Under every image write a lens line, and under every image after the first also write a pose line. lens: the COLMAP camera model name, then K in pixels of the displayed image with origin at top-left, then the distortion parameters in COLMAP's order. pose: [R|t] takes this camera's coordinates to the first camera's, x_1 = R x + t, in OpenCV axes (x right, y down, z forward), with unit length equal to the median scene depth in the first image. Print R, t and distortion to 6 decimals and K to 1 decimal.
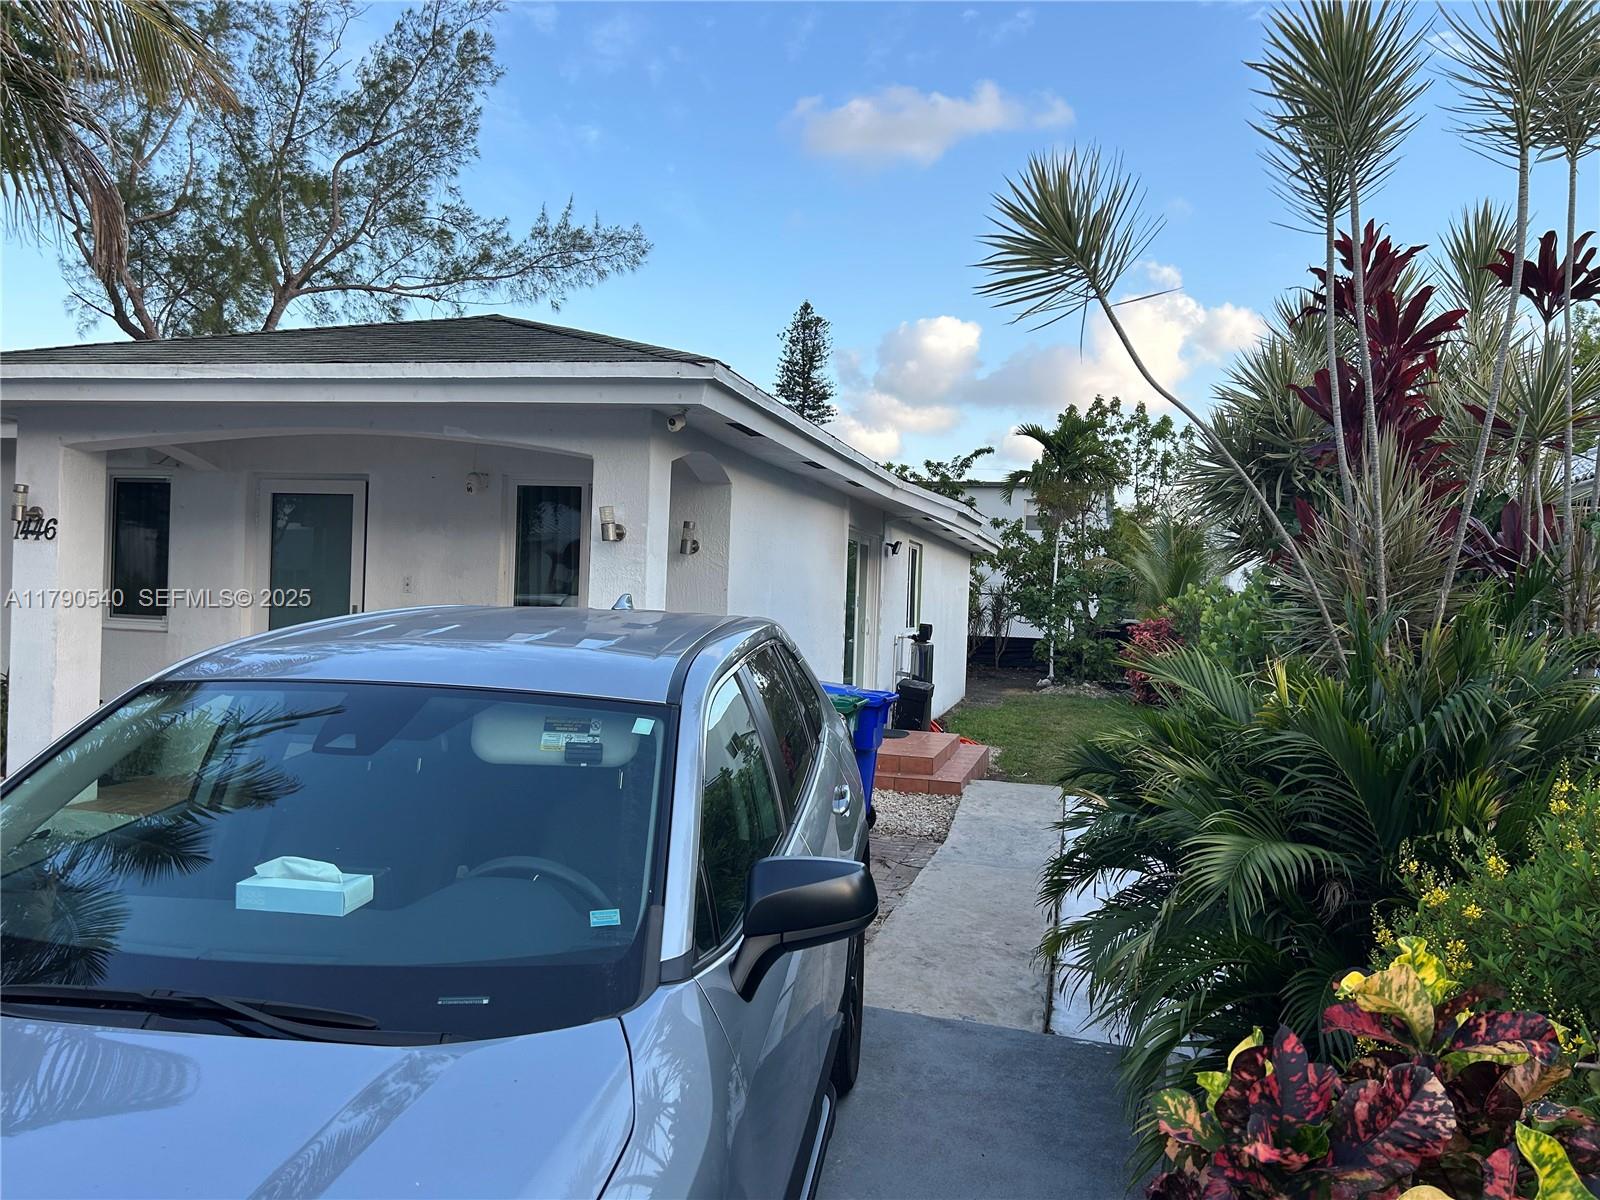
lens RADIAL K [[1216.6, 0, 794.0], [0, 1216.6, 604.0], [0, 0, 1]] dist [0.109828, -0.136536]
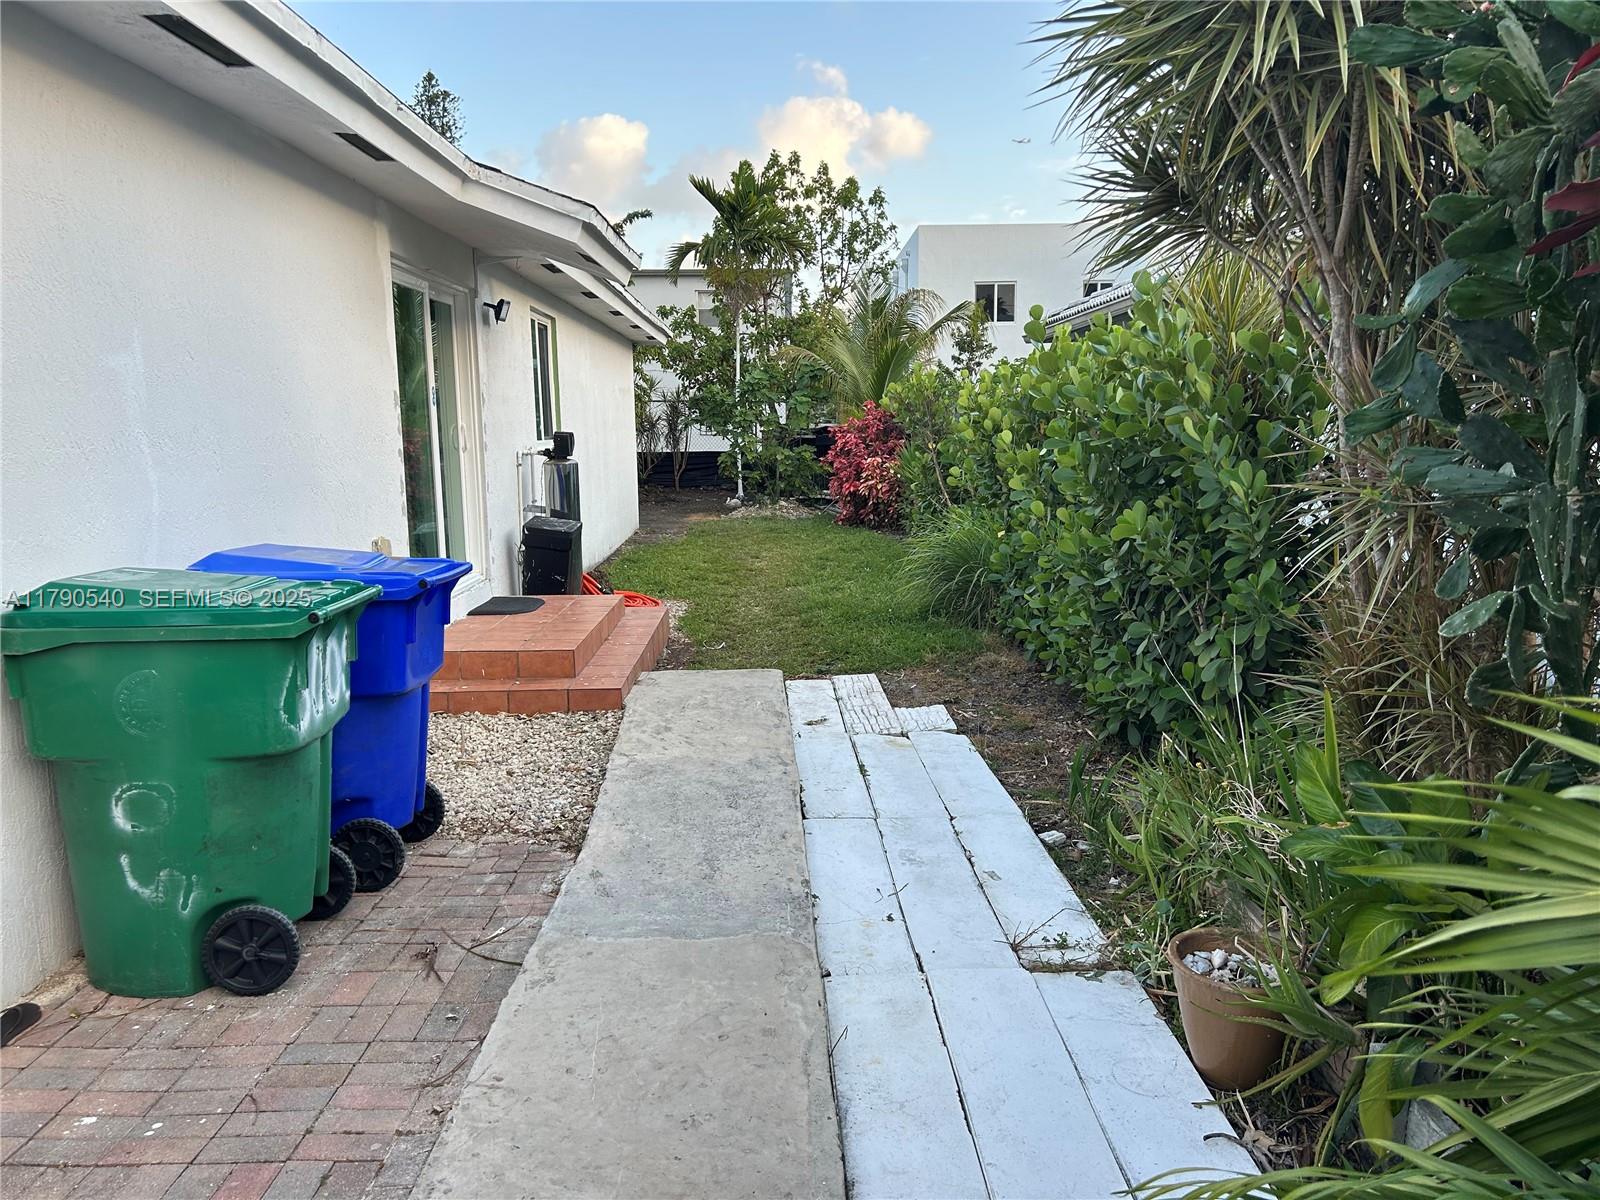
lens RADIAL K [[1195.9, 0, 804.2], [0, 1195.9, 629.6], [0, 0, 1]] dist [0.054963, -0.102124]
pose [[0.962686, -0.092407, 0.254357, 0.035308], [0.048418, 0.983543, 0.174067, 0.009080], [-0.266256, -0.155256, 0.951317, 0.195432]]
